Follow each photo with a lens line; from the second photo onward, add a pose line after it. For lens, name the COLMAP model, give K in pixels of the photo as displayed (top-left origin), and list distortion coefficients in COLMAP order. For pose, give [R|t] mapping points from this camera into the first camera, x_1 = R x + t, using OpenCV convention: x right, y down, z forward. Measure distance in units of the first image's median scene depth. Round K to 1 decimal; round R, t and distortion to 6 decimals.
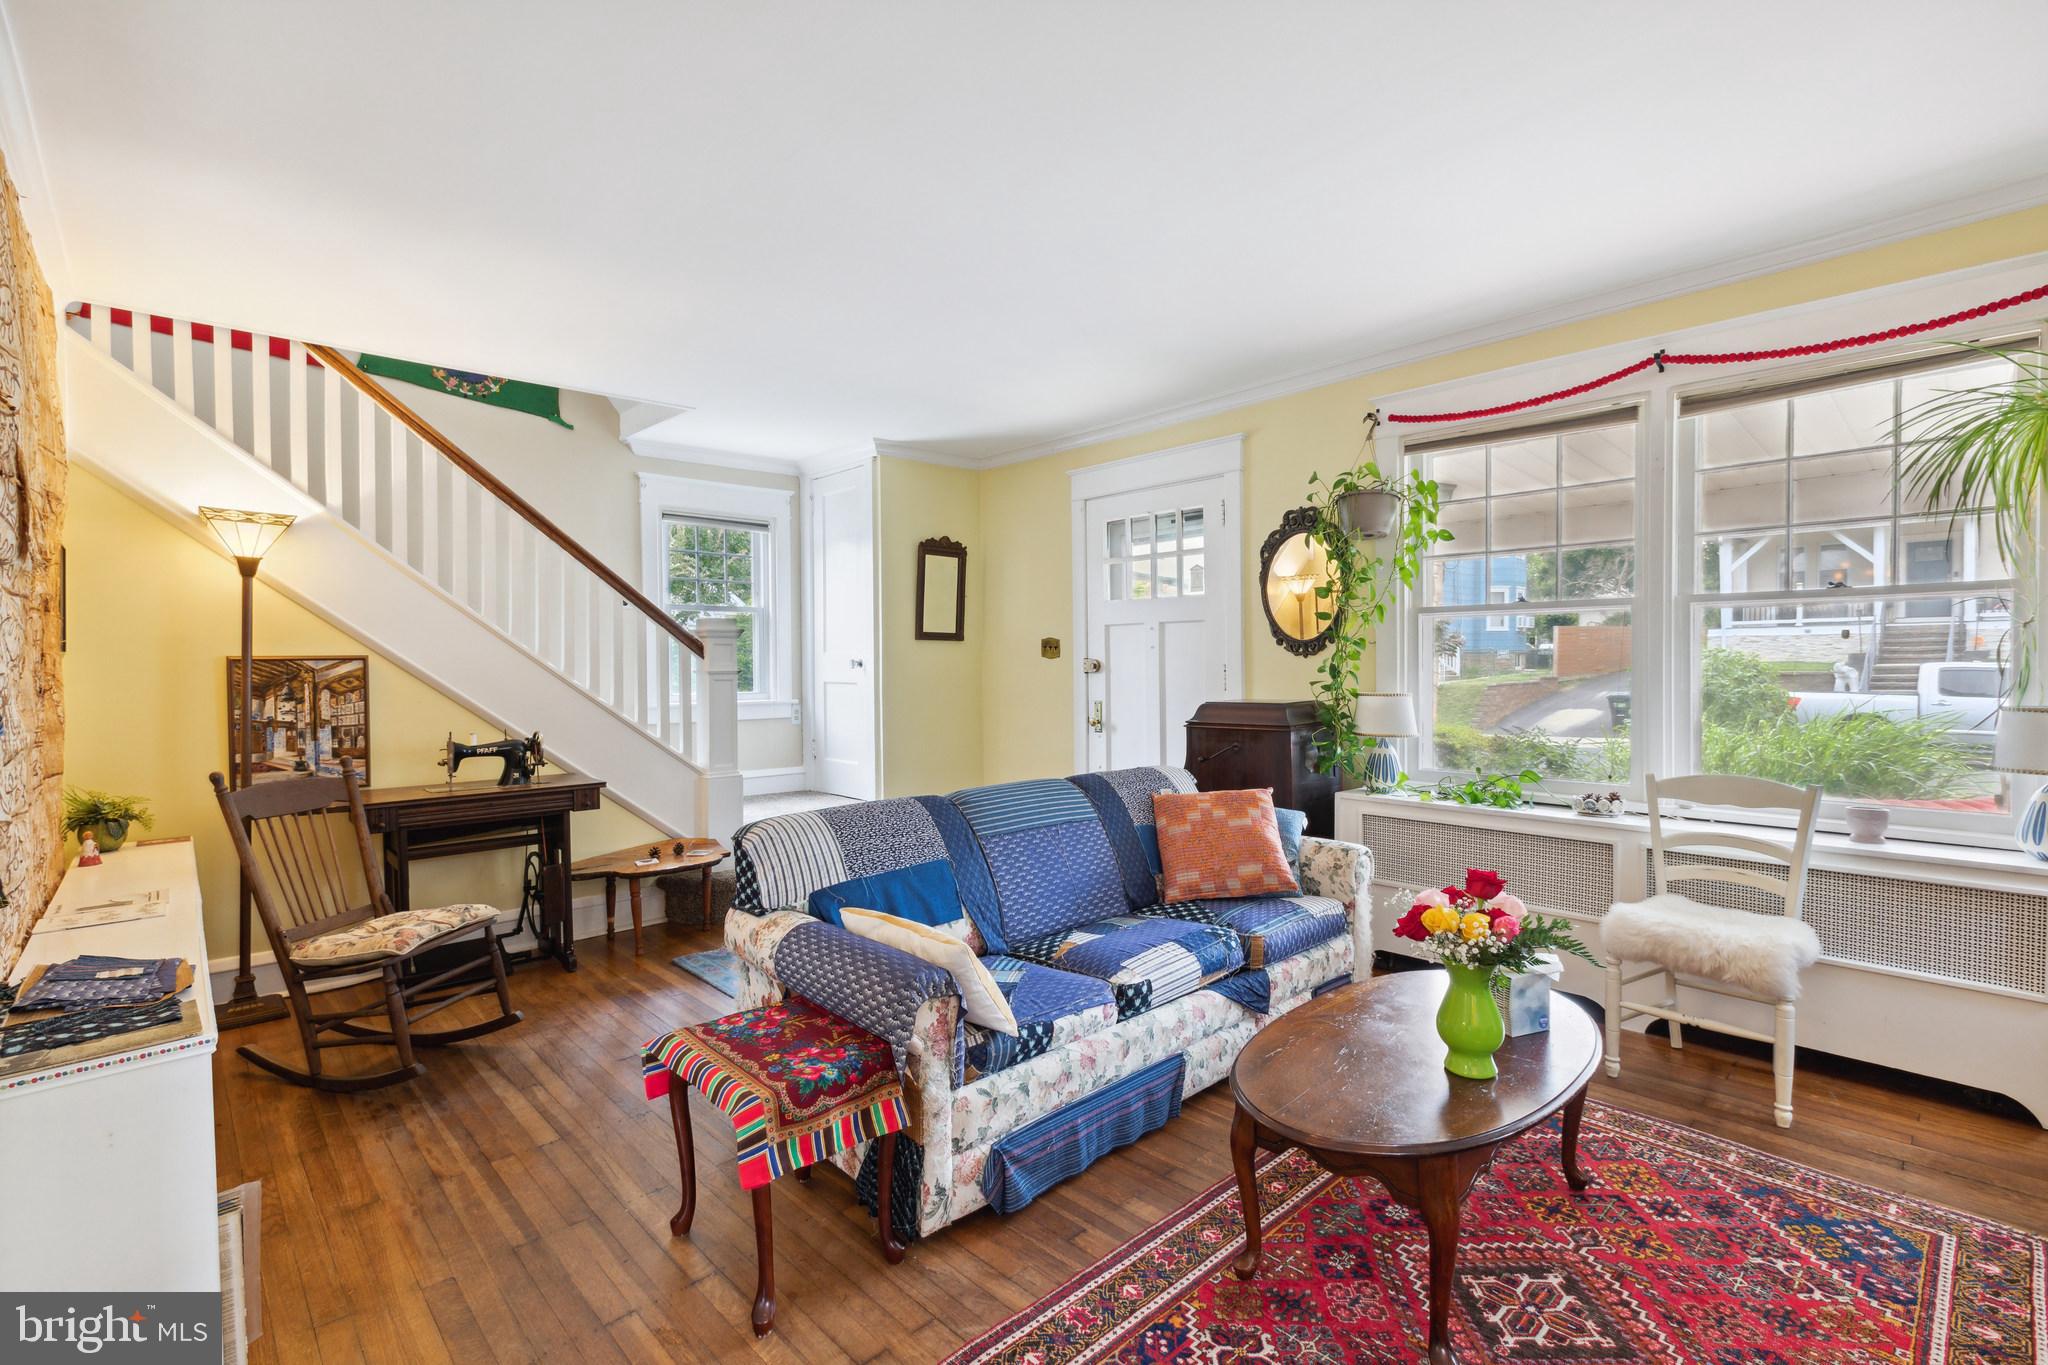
lens RADIAL K [[923.7, 0, 1009.7], [0, 923.7, 681.7], [0, 0, 1]] dist [-0.001149, -0.000346]
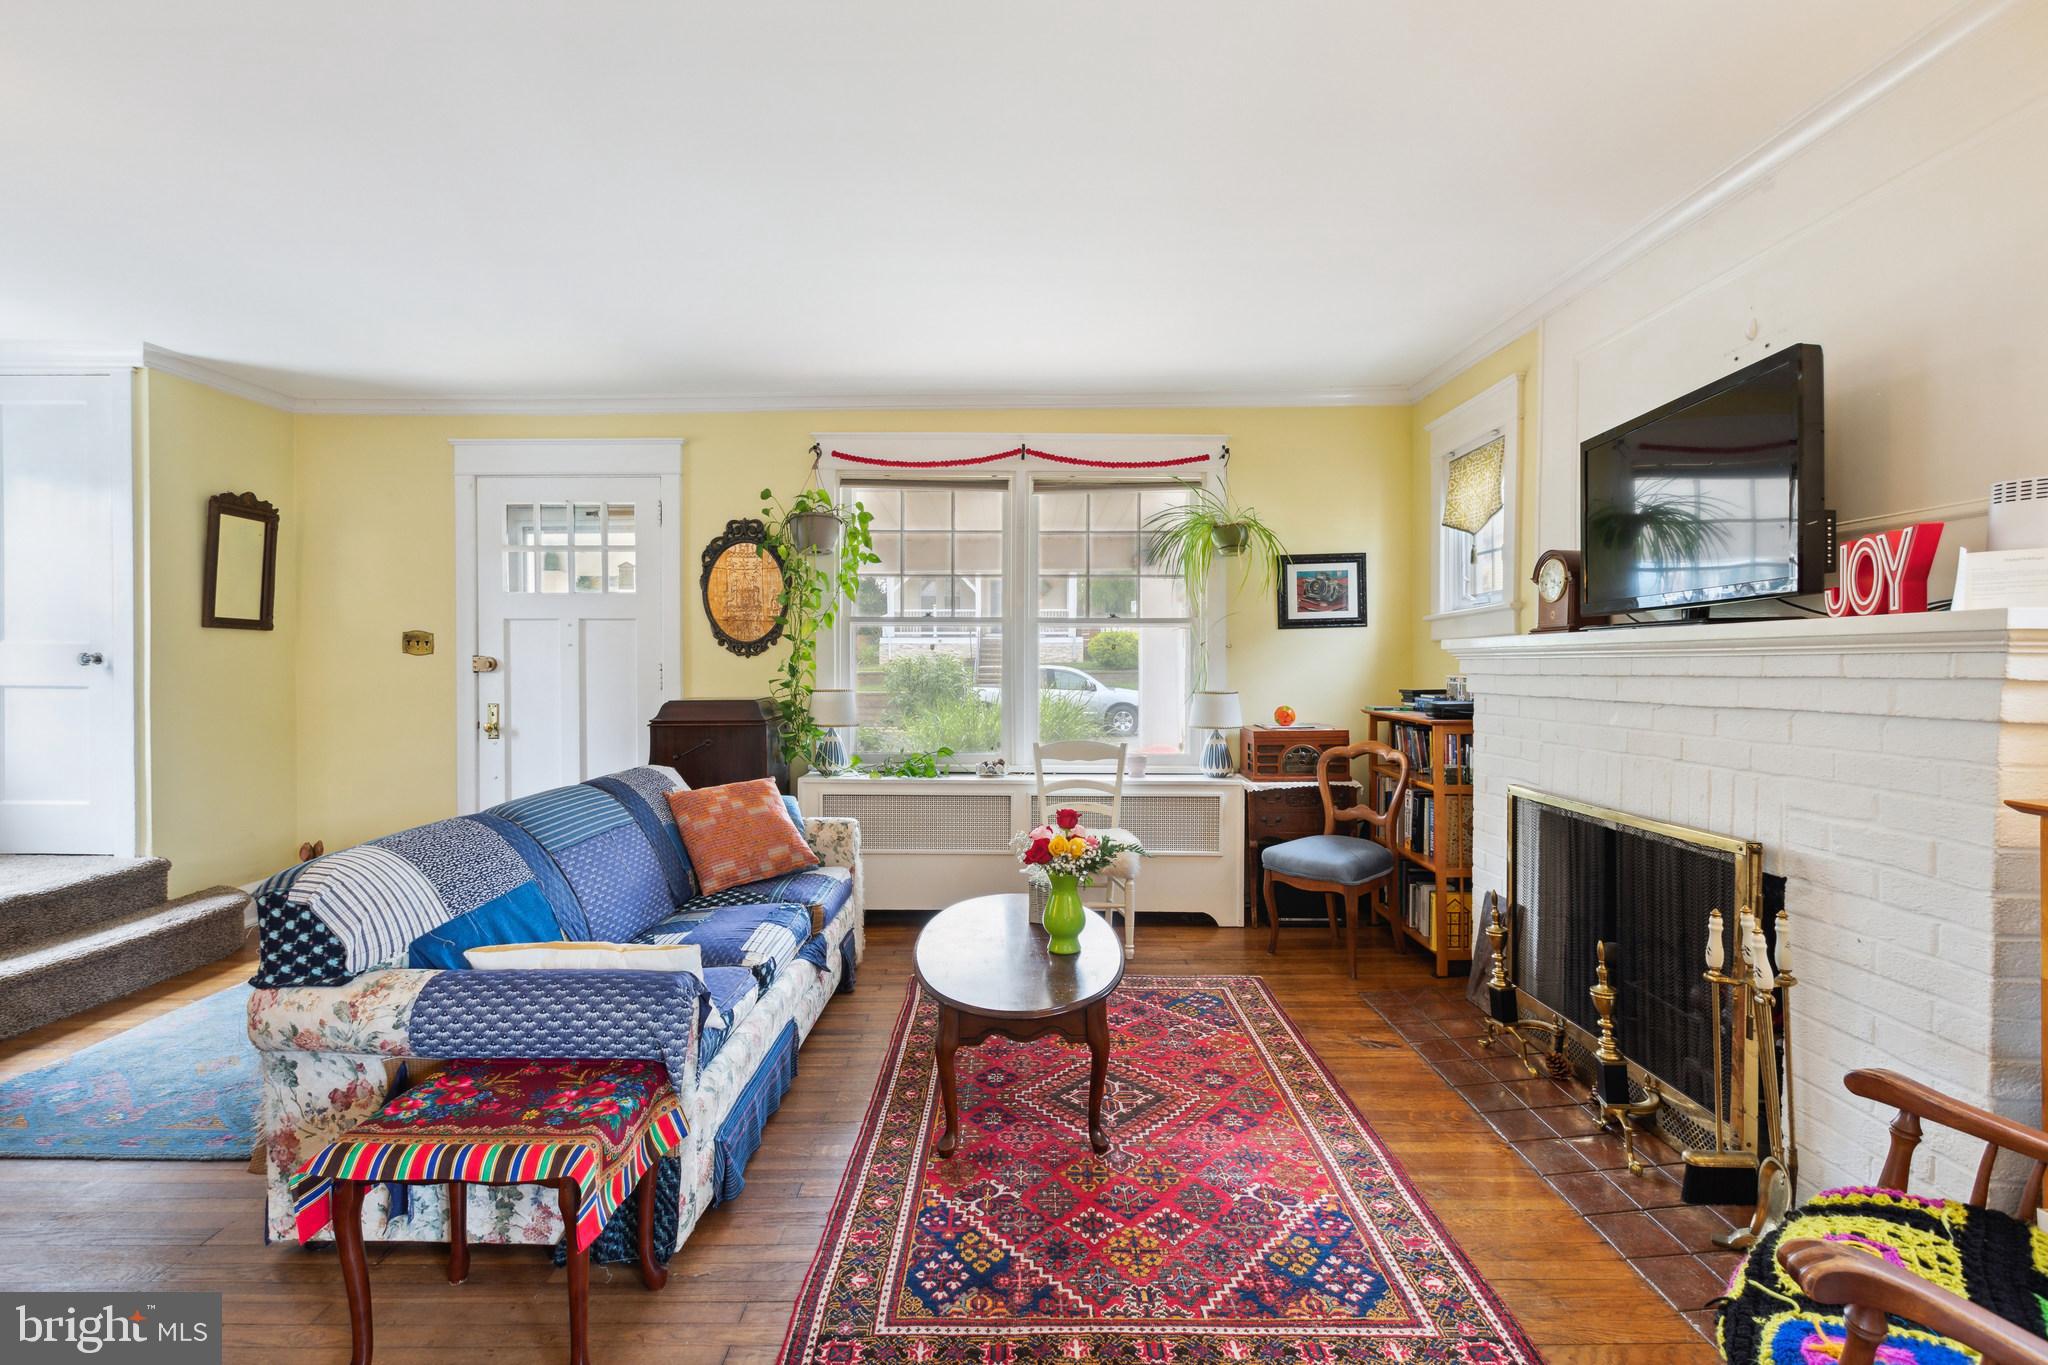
lens RADIAL K [[925.1, 0, 1010.3], [0, 925.1, 674.4], [0, 0, 1]] dist [-0.001384, 0.000351]
pose [[0.685891, -0.001738, 0.727703, -0.338550], [0.007094, 0.999966, -0.004298, 0.000165], [-0.727670, 0.008110, 0.685879, 0.042911]]
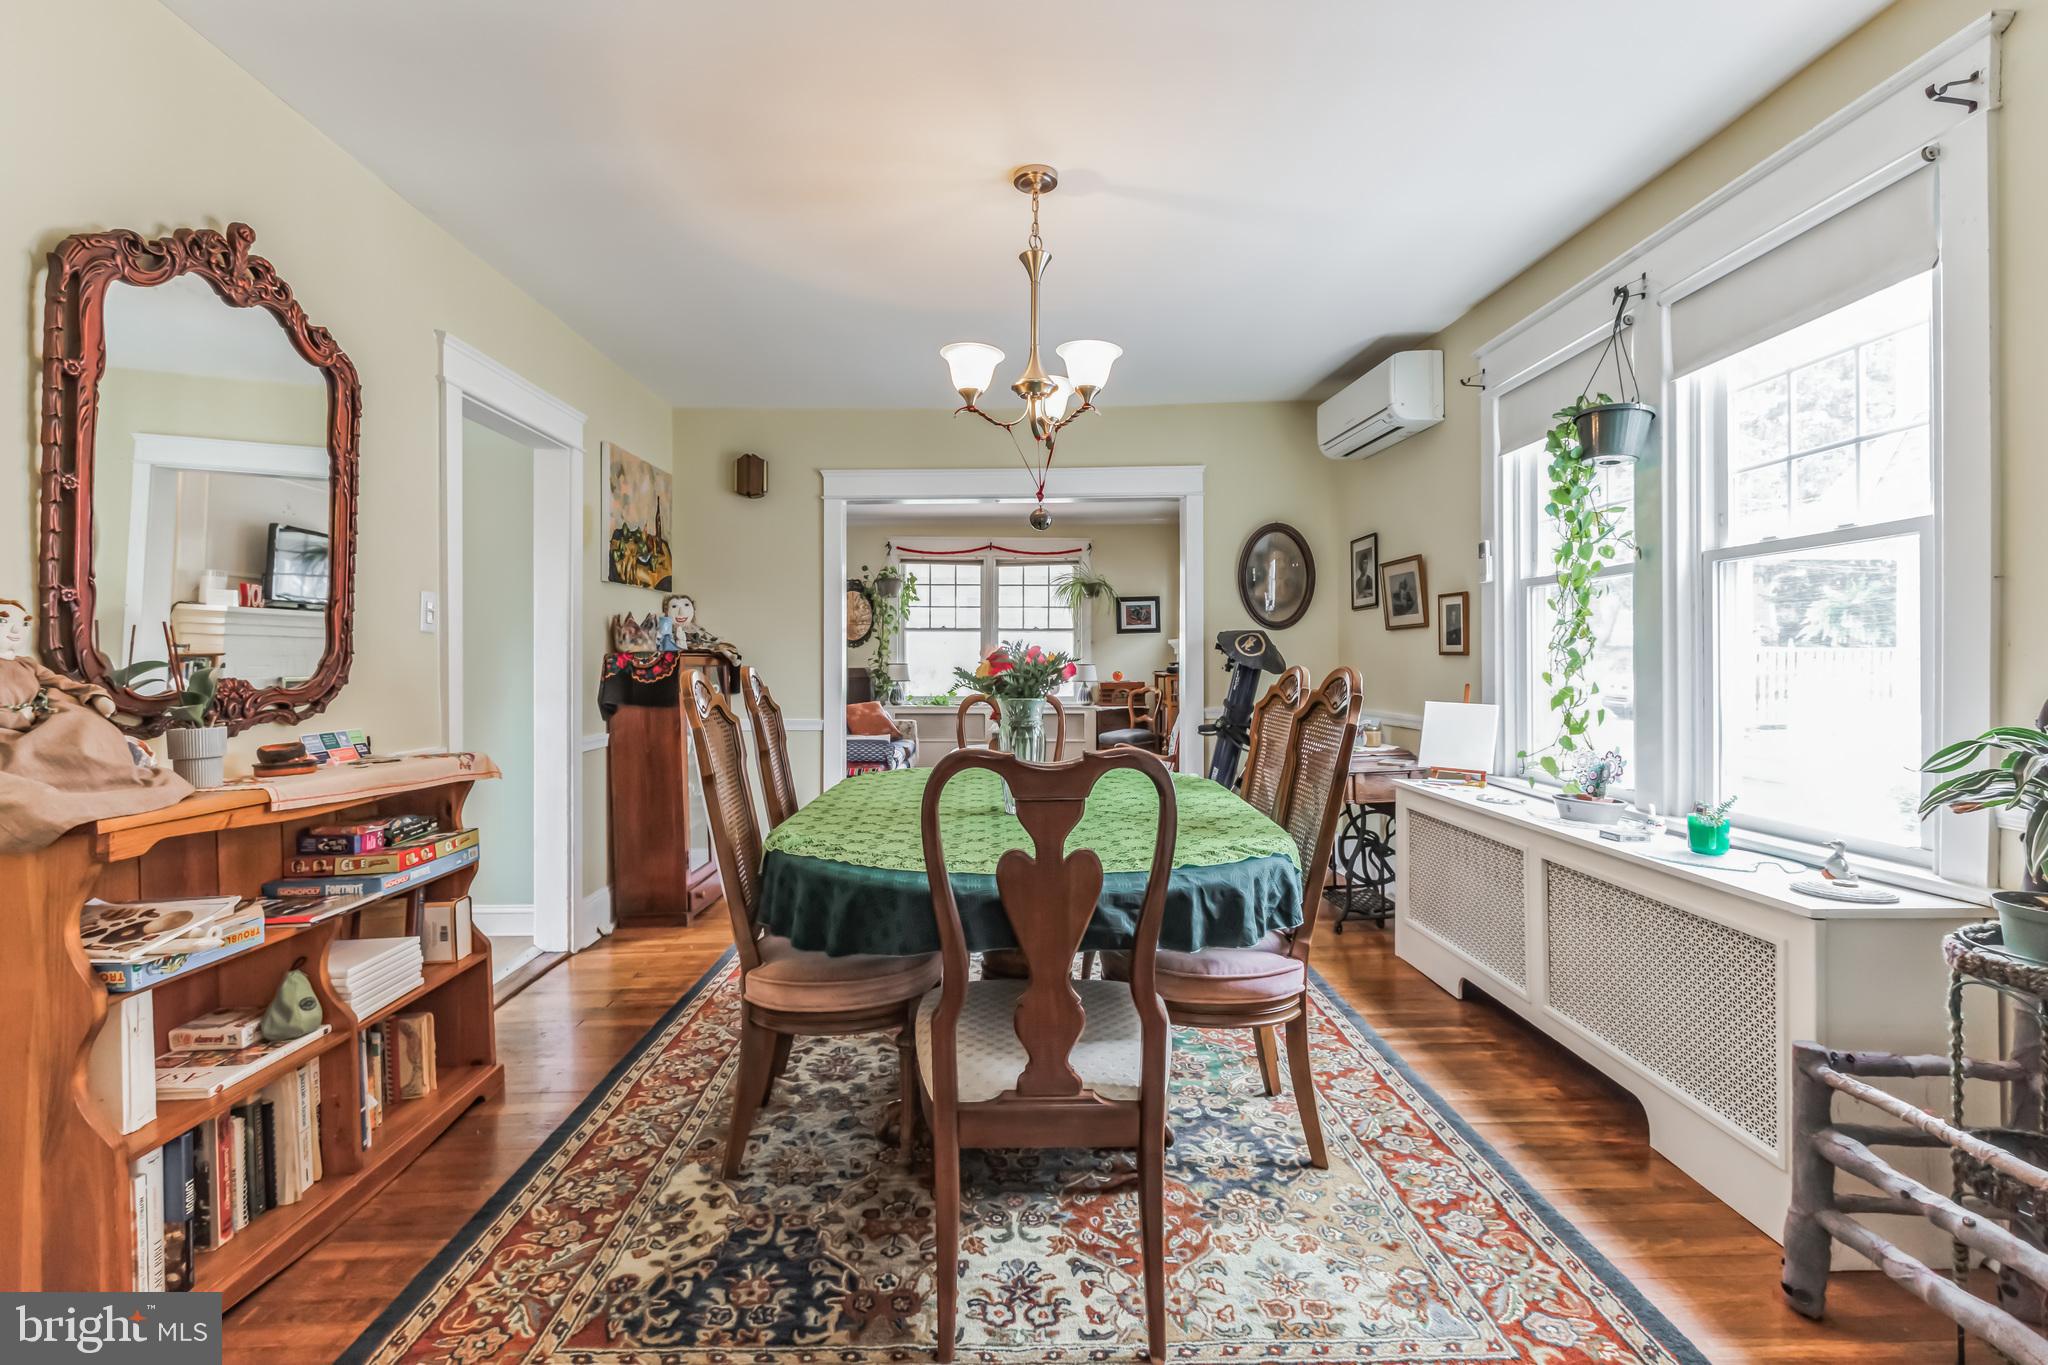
lens RADIAL K [[921.6, 0, 1020.9], [0, 921.6, 650.9], [0, 0, 1]] dist [-0.001750, 0.000025]
pose [[0.656477, 0.011080, 0.754265, -1.386300], [0.010147, 0.999672, -0.023516, 0.046077], [-0.754278, 0.023091, 0.656149, -0.942847]]
